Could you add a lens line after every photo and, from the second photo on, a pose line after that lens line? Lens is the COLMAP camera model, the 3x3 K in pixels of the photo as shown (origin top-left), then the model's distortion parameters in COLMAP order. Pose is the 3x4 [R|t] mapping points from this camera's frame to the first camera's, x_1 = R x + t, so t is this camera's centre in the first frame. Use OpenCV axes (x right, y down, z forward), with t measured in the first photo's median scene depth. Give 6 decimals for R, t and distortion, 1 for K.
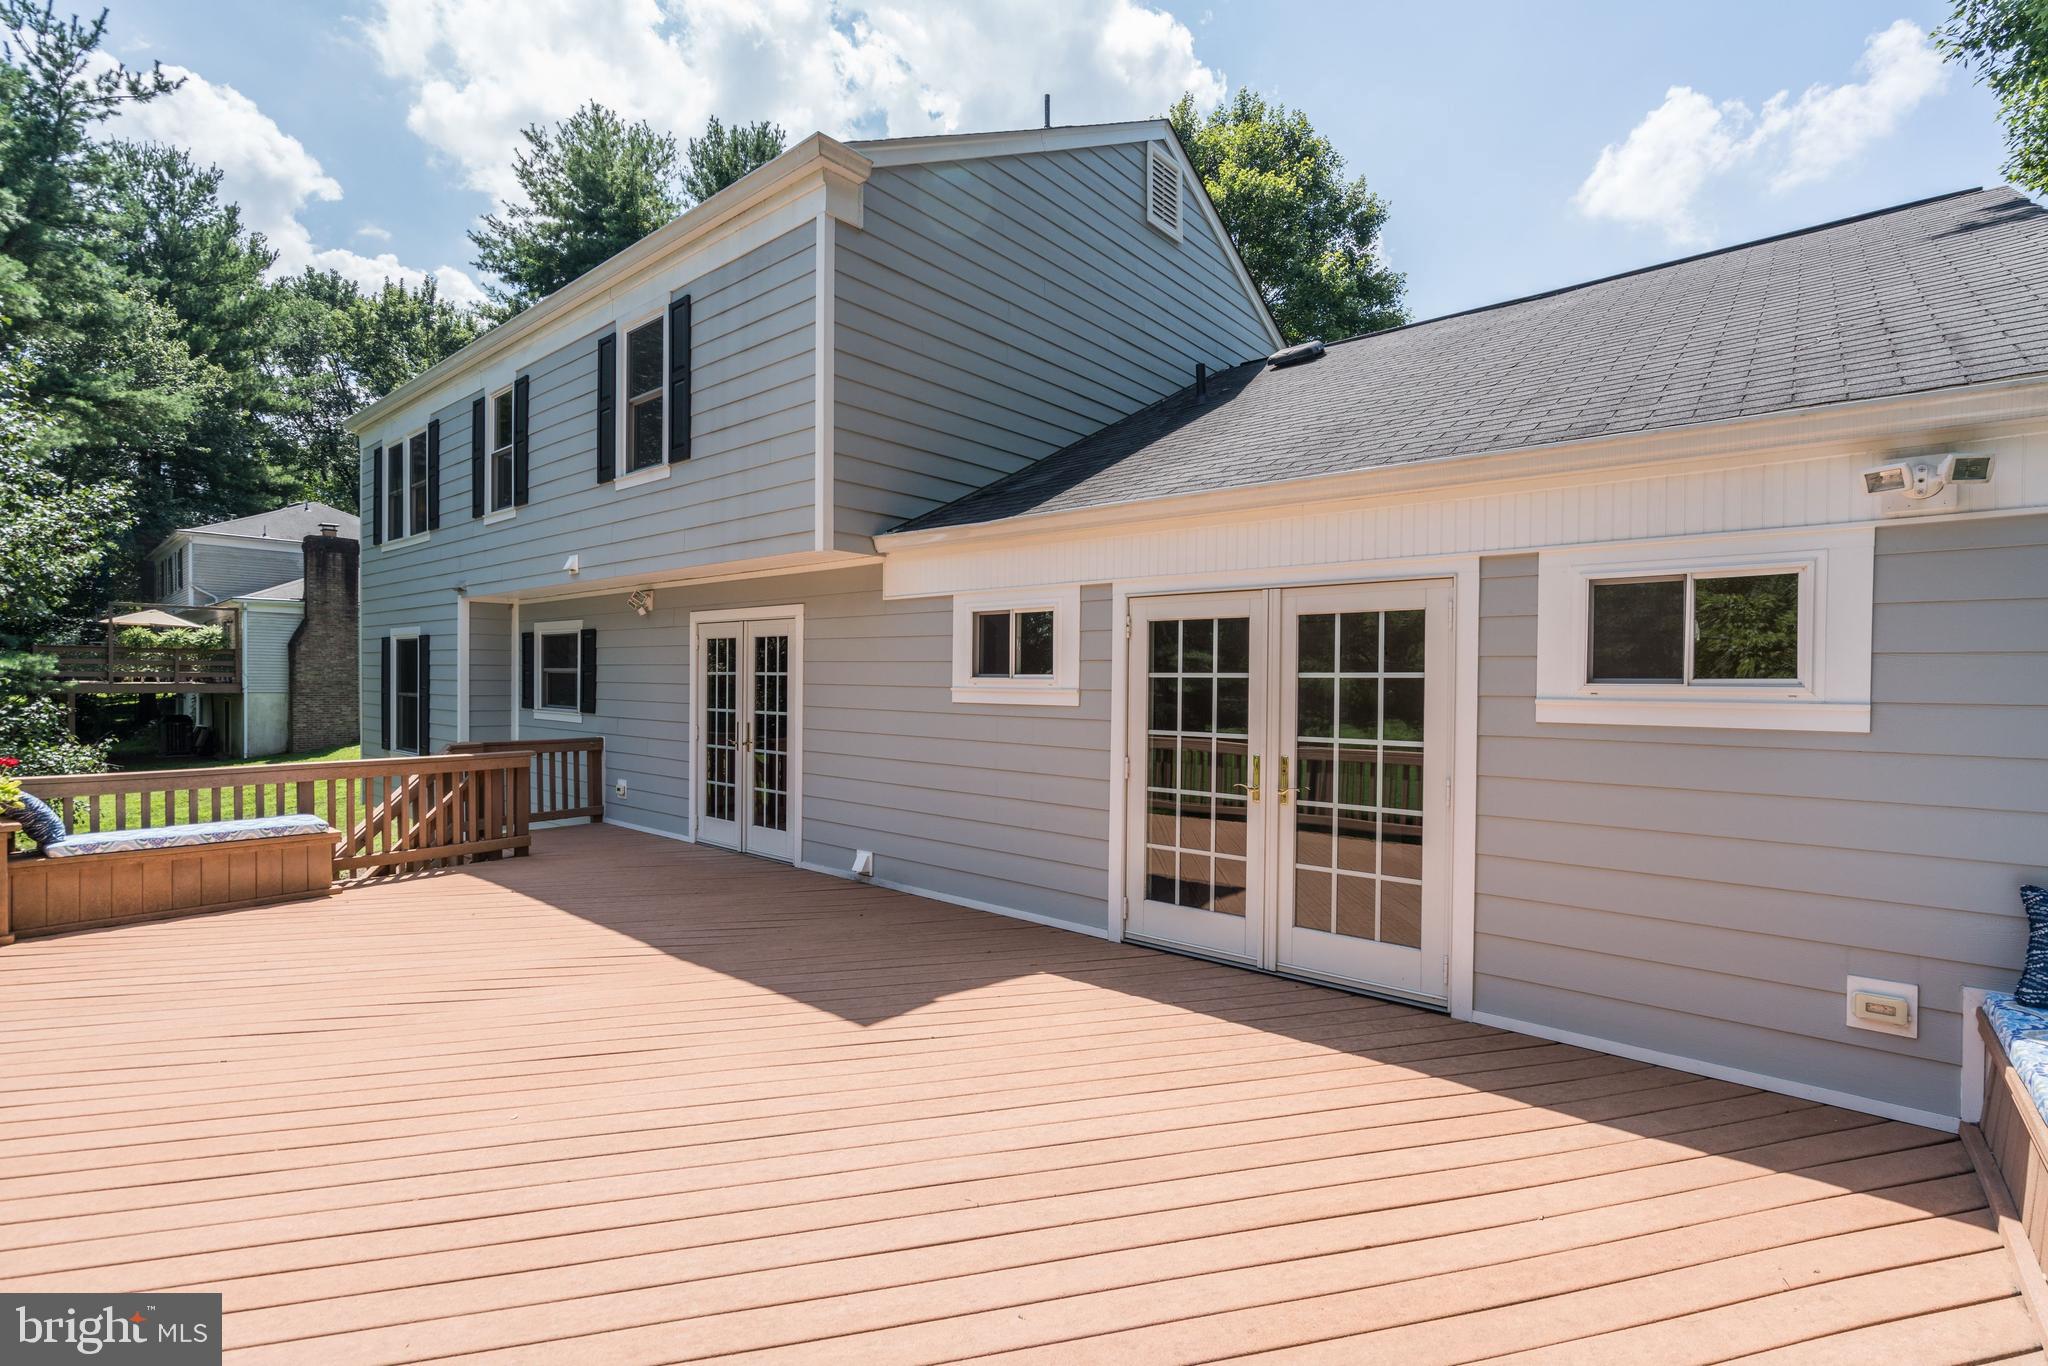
lens RADIAL K [[918.6, 0, 1025.4], [0, 918.6, 684.2], [0, 0, 1]] dist [0.000890, 0.000128]
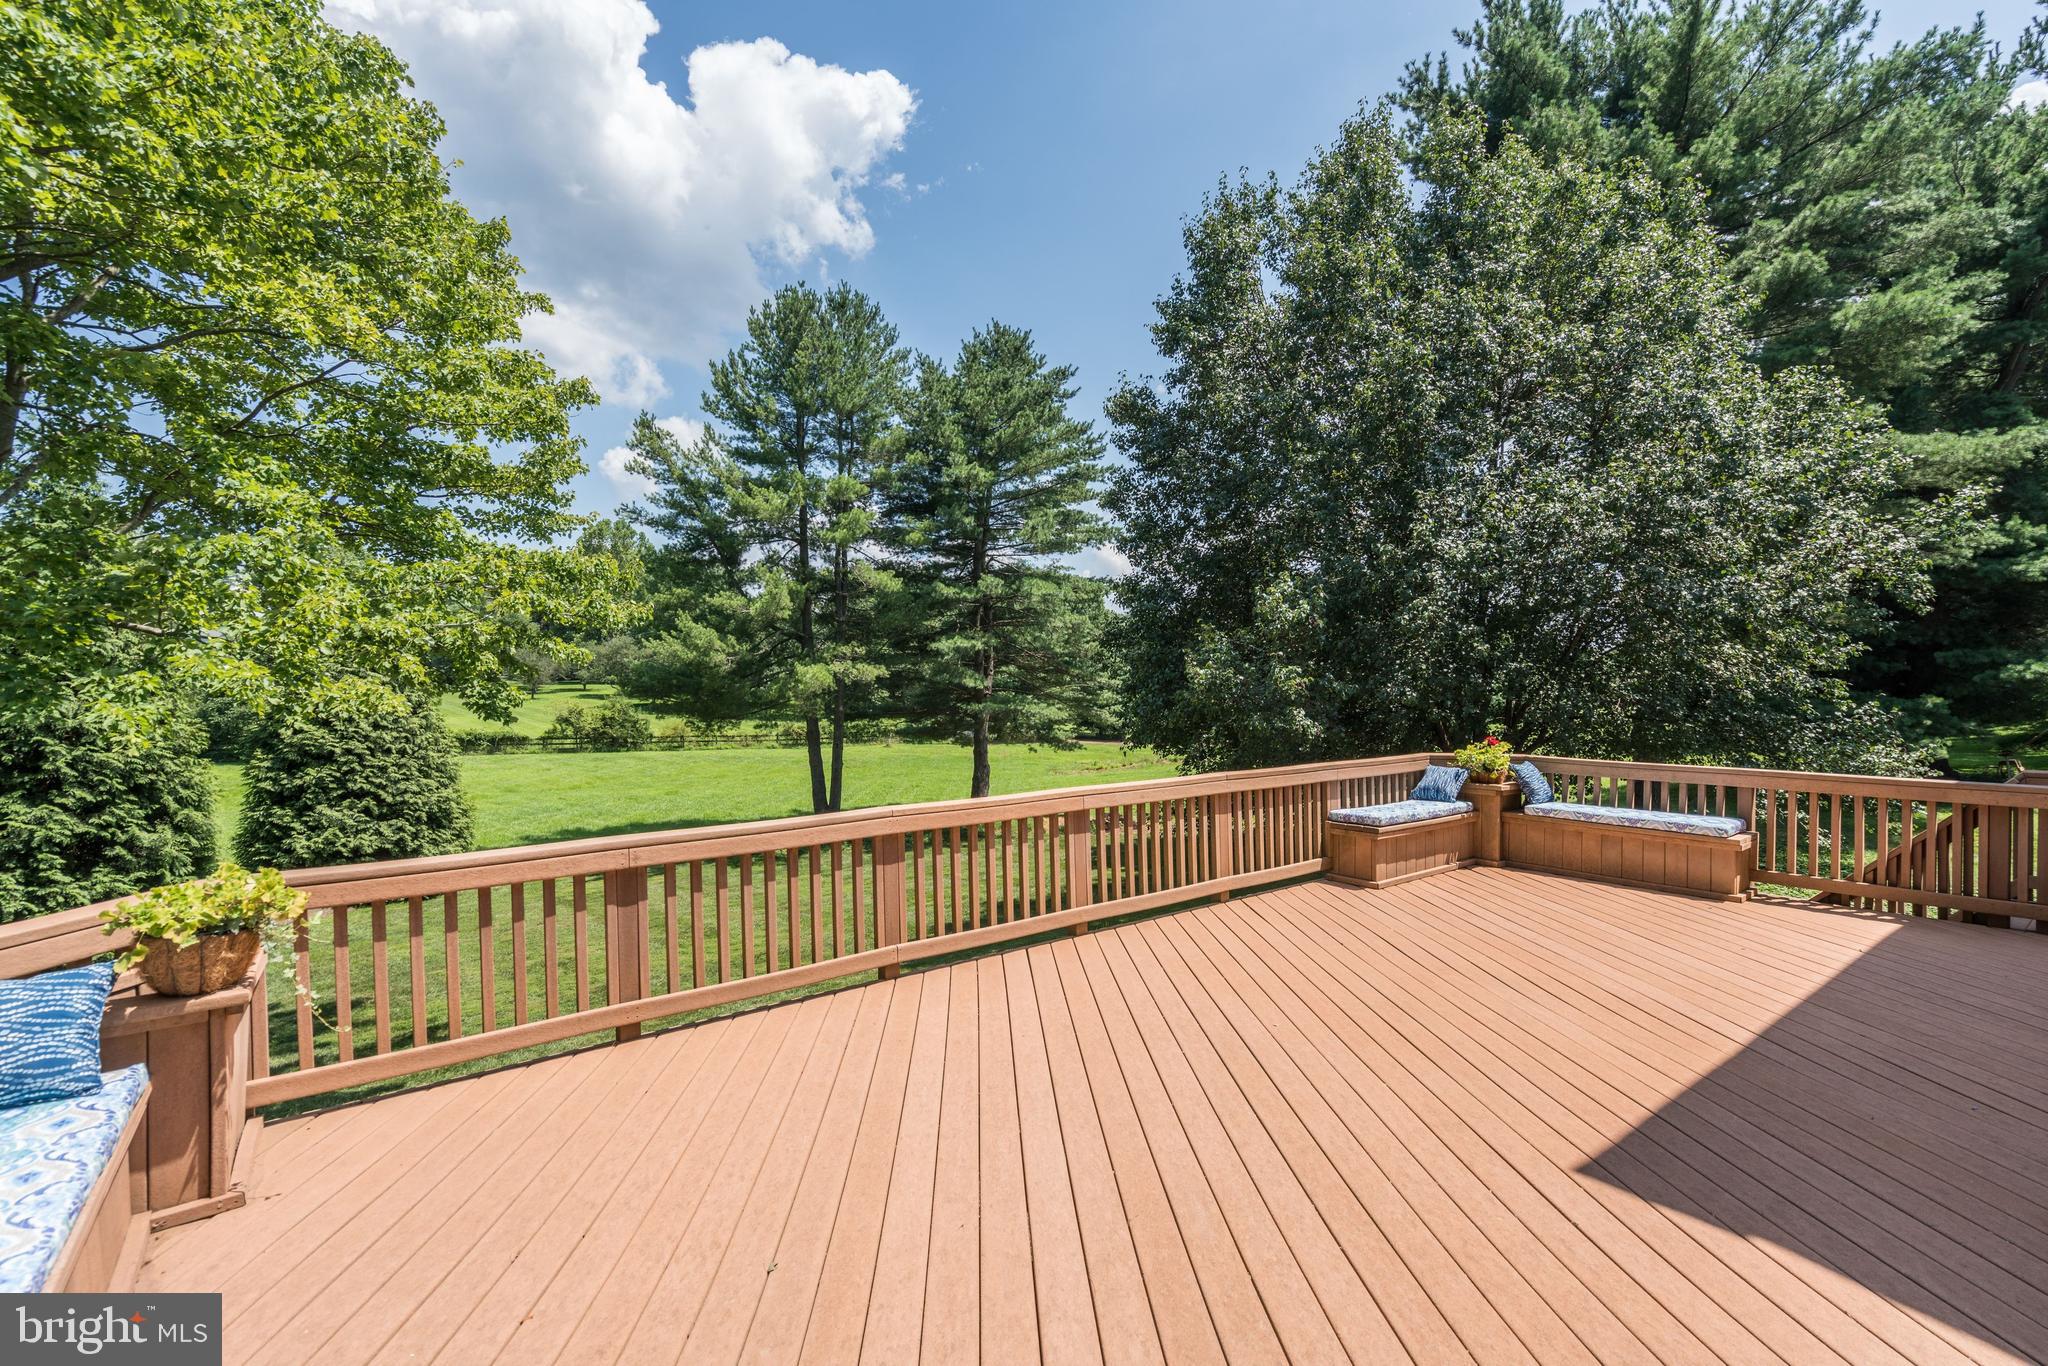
lens RADIAL K [[918.6, 0, 1010.3], [0, 918.6, 684.3], [0, 0, 1]] dist [0.000890, 0.000128]
pose [[-0.217431, 0.002462, -0.976073, 0.497281], [0.000498, 0.999997, 0.002412, -0.012971], [0.976076, 0.000038, -0.217432, 0.561950]]
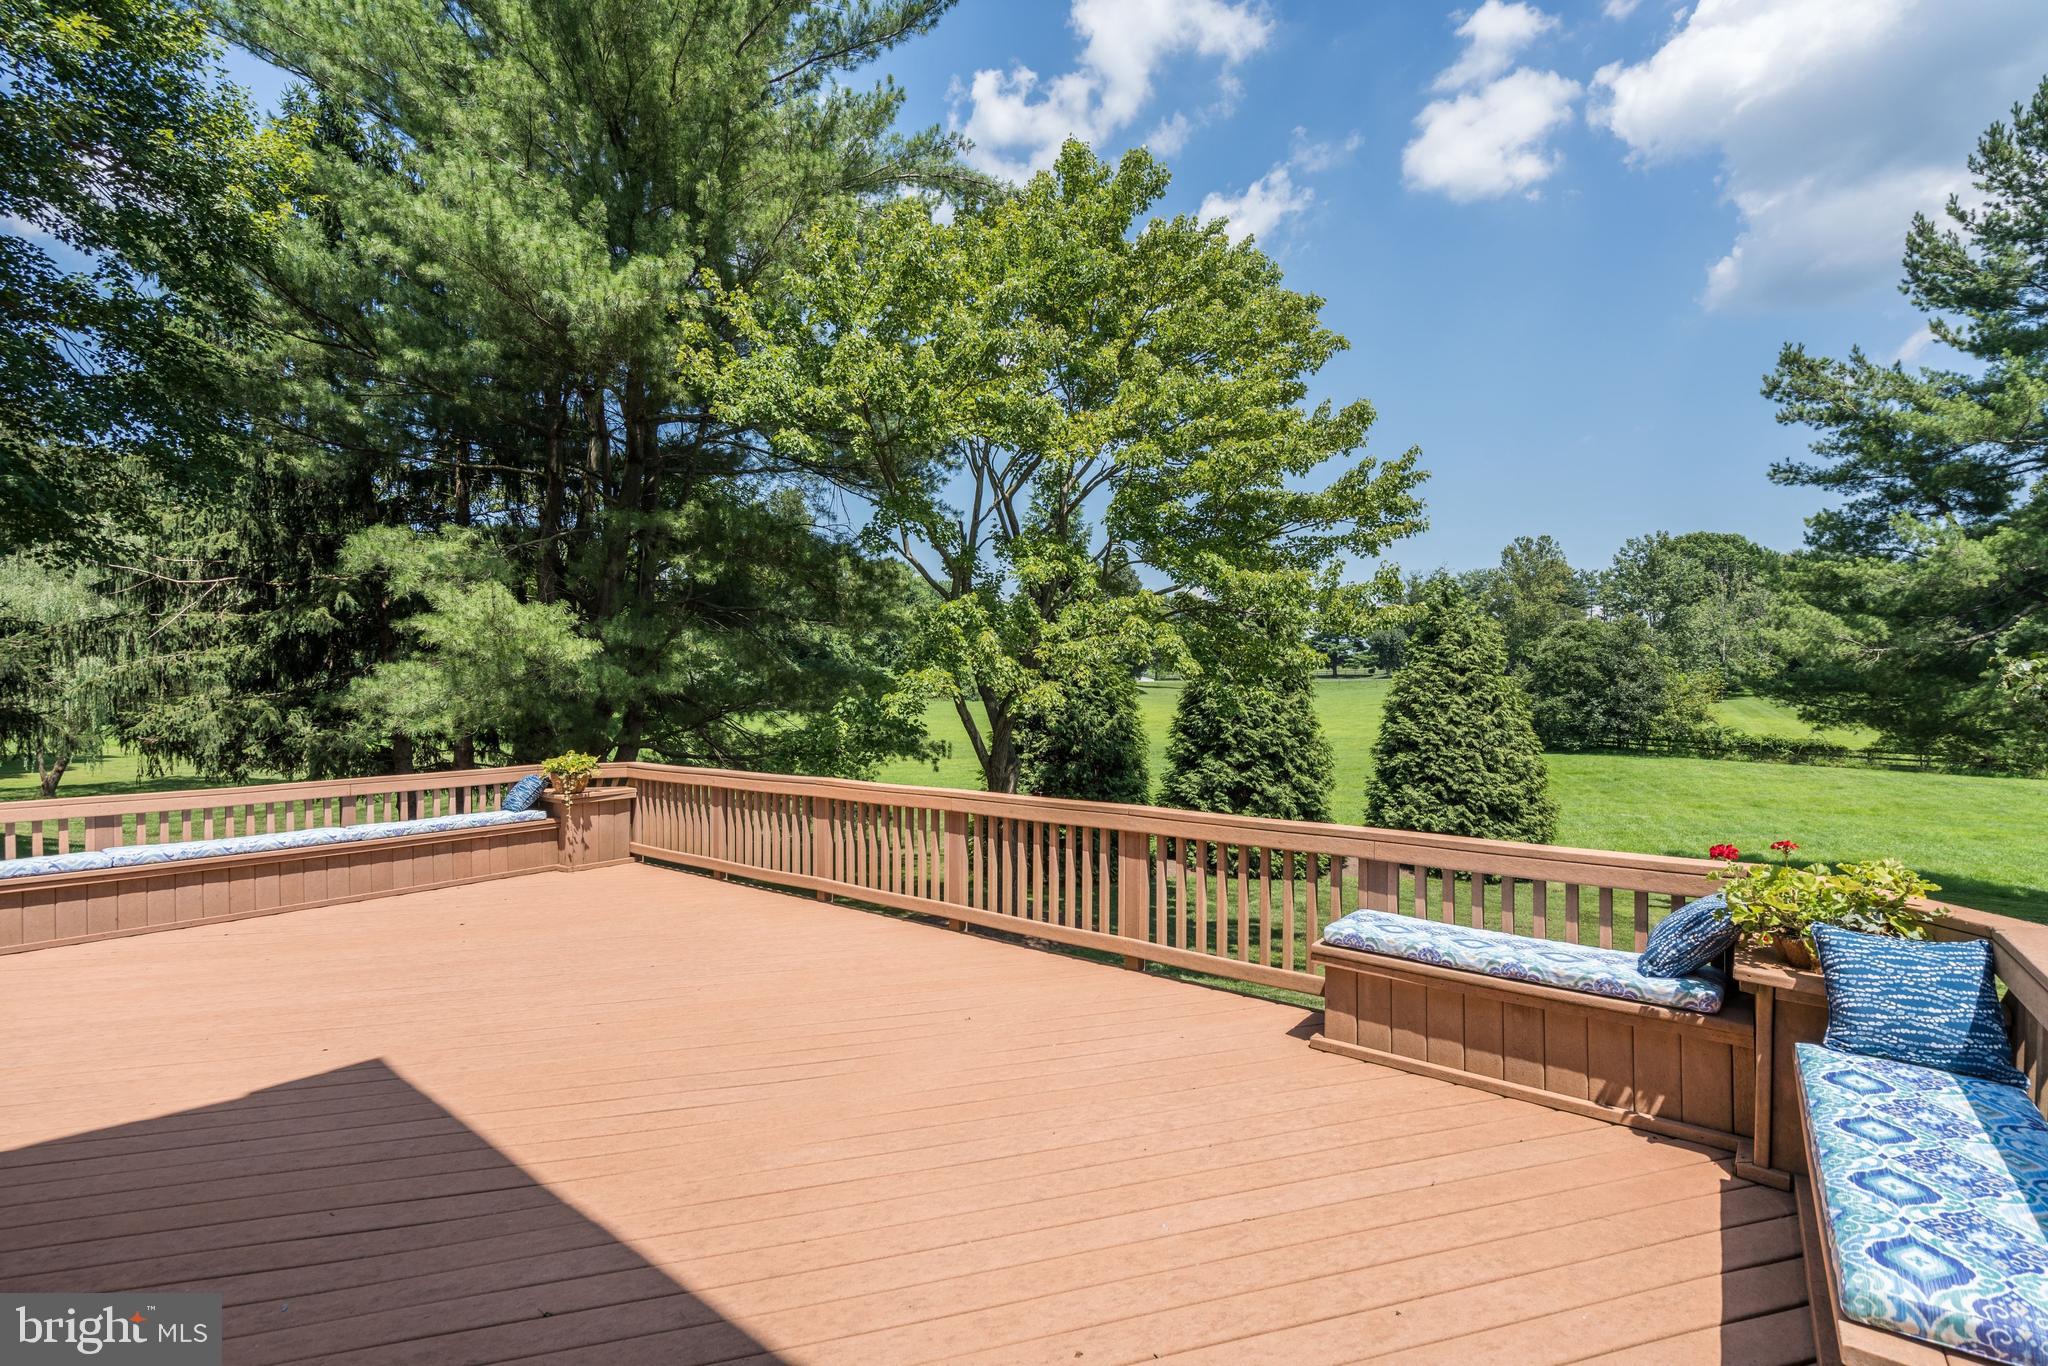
lens RADIAL K [[918.6, 0, 1021.7], [0, 918.6, 683.5], [0, 0, 1]] dist [0.000890, 0.000128]
pose [[-0.999182, -0.000757, -0.040438, -0.654104], [-0.000895, 0.999994, 0.003387, -0.024040], [0.040435, 0.003420, -0.999176, 1.575721]]
